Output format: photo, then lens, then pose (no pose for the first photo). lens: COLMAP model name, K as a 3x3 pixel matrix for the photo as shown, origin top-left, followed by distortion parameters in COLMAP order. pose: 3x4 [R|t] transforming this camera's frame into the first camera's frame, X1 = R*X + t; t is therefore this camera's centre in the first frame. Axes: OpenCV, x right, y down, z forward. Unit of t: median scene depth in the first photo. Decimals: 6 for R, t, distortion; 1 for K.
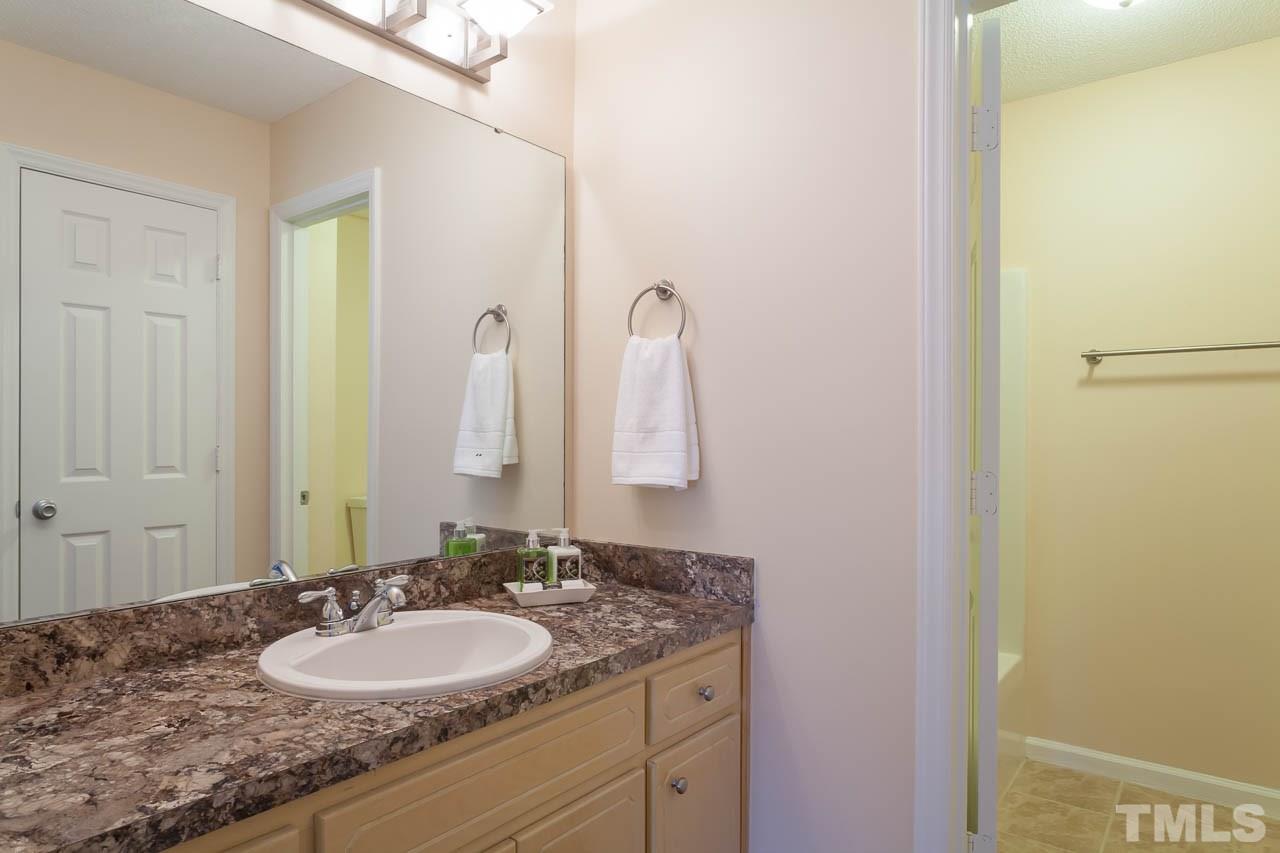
lens RADIAL K [[683.3, 0, 638.6], [0, 683.3, 424.6], [0, 0, 1]] dist [0.000634, 0.001915]
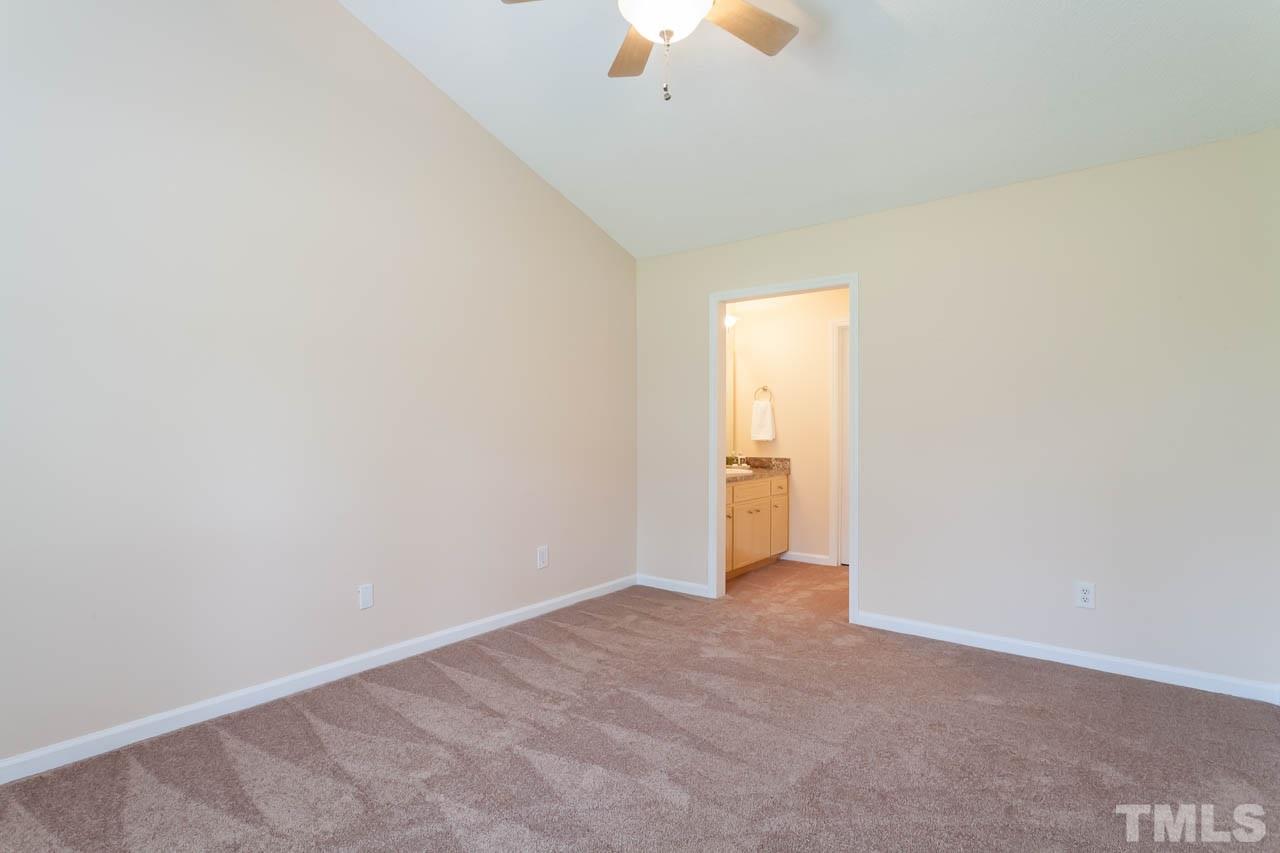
lens RADIAL K [[609.2, 0, 640.0], [0, 609.2, 426.5], [0, 0, 1]] dist [0.000852, 0.000911]
pose [[0.998681, 0.000503, 0.051341, -0.839396], [-0.000477, 1.000000, -0.000509, 0.015012], [-0.051341, 0.000484, 0.998681, -2.362610]]
